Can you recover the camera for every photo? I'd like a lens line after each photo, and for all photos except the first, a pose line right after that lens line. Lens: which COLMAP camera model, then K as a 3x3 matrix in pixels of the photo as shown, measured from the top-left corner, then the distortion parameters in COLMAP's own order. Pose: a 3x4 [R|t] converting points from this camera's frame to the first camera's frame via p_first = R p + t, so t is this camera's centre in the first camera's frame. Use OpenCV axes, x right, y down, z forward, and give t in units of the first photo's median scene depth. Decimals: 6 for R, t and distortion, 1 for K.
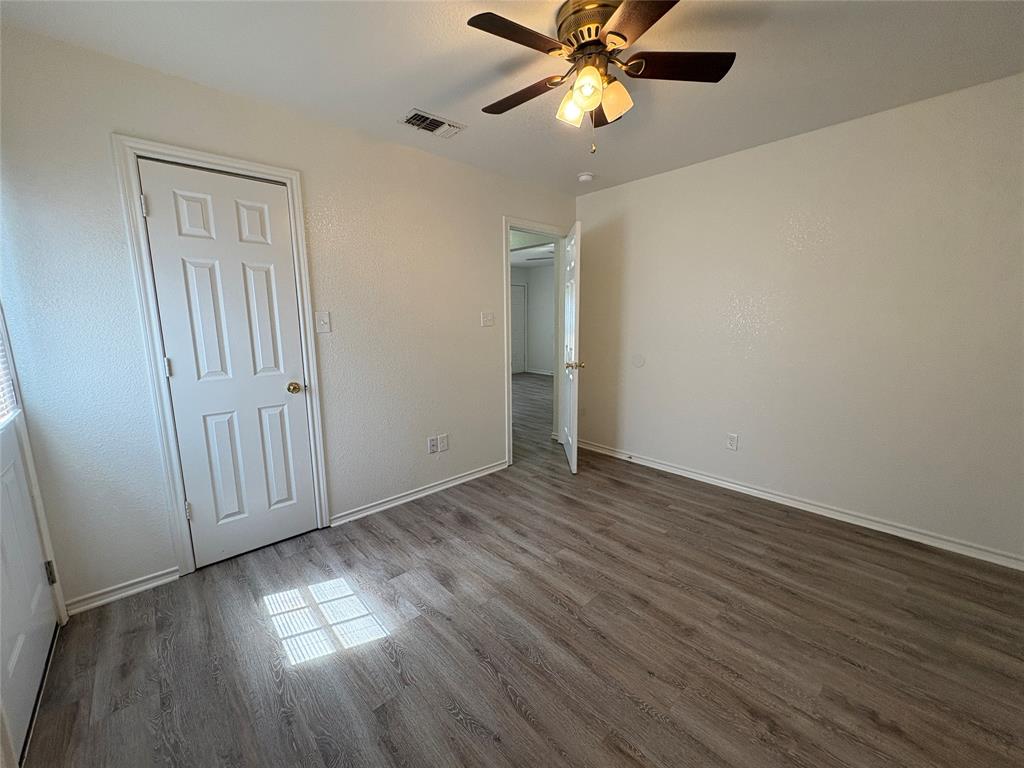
lens RADIAL K [[407.0, 0, 512.4], [0, 407.0, 384.1], [0, 0, 1]] dist [0.000984, -0.000140]
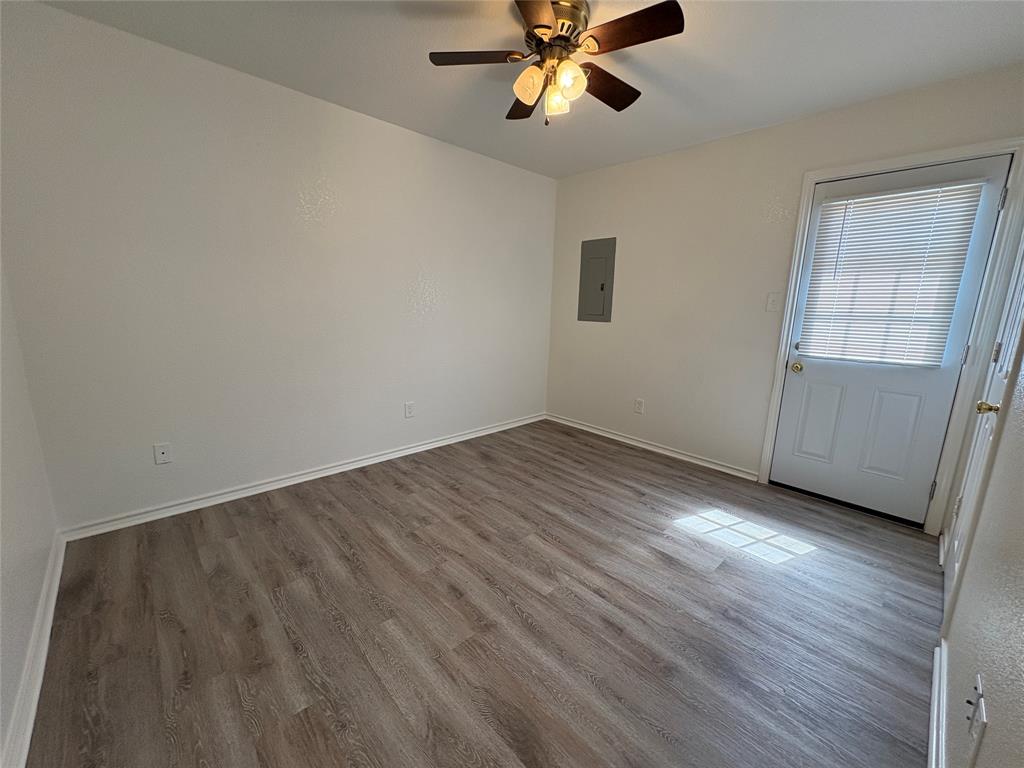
lens RADIAL K [[407.0, 0, 512.9], [0, 407.0, 384.3], [0, 0, 1]] dist [0.000984, -0.000140]
pose [[-0.999725, -0.015173, -0.017860, 0.239050], [-0.020496, 0.935607, 0.352447, -0.261667], [0.011363, 0.352717, -0.935661, 1.790903]]
